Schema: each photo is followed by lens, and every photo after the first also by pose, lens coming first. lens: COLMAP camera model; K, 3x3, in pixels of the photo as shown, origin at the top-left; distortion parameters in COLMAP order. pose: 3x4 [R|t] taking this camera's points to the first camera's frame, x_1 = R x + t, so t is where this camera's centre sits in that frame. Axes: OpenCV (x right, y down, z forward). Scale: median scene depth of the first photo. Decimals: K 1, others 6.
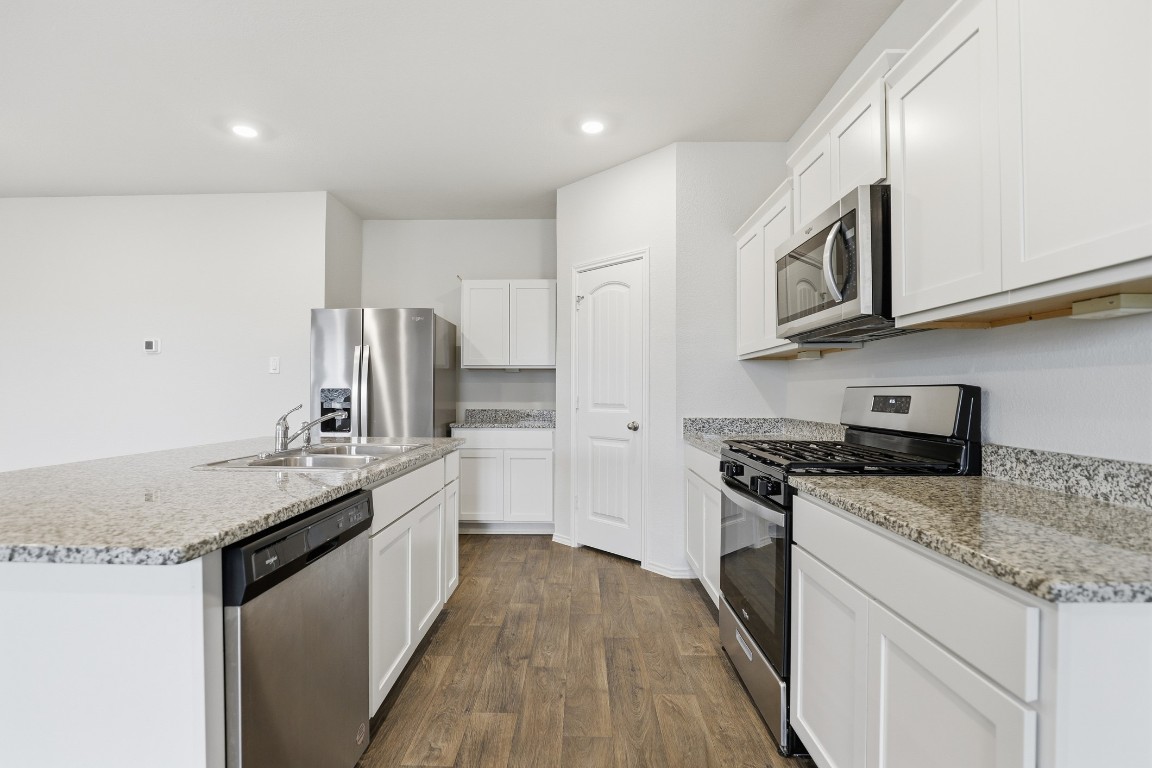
lens RADIAL K [[541.5, 0, 571.9], [0, 541.5, 389.5], [0, 0, 1]] dist [-0.022475, 0.001148]
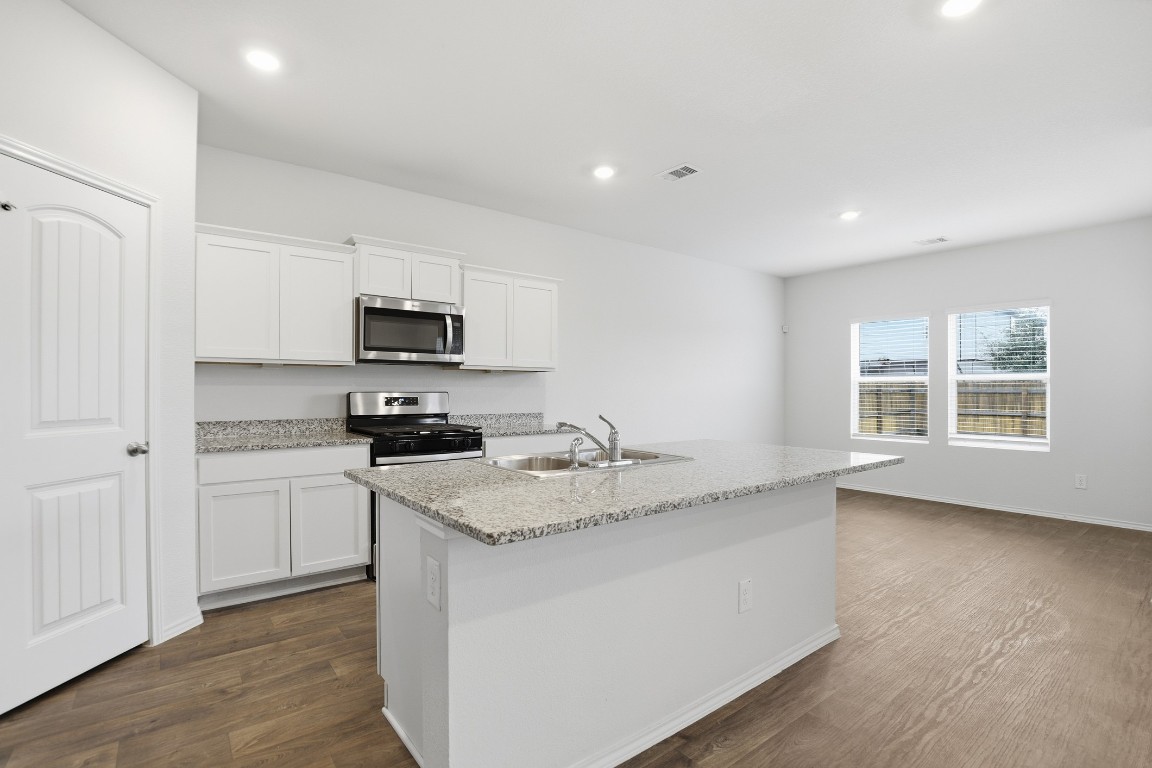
lens RADIAL K [[541.5, 0, 571.9], [0, 541.5, 389.5], [0, 0, 1]] dist [-0.022475, 0.001148]
pose [[-0.631256, -0.001187, 0.775574, -0.811259], [-0.005591, 0.999980, -0.003021, -0.008277], [-0.775555, -0.006243, -0.631249, 1.089575]]
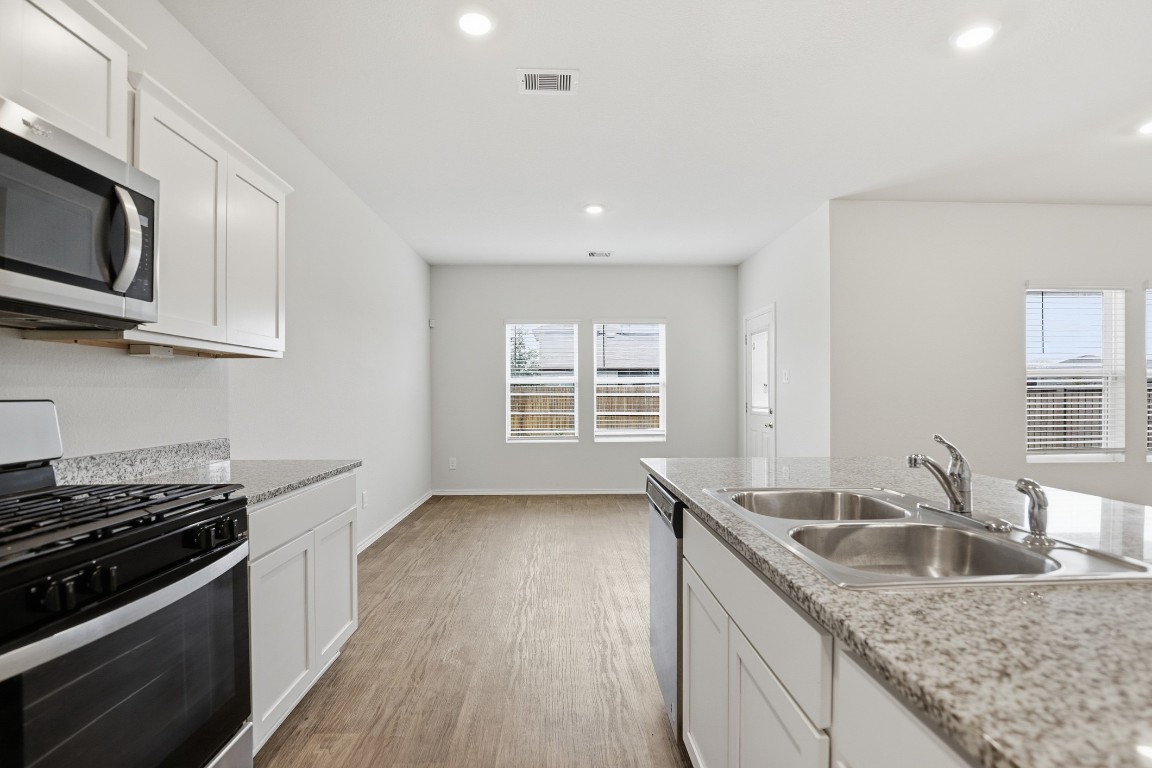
lens RADIAL K [[541.5, 0, 571.9], [0, 541.5, 389.5], [0, 0, 1]] dist [-0.022475, 0.001148]
pose [[-0.999567, 0.005575, -0.028908, -0.070638], [0.005925, 0.999910, -0.012031, -0.005420], [0.028838, -0.012197, -0.999510, 0.985555]]
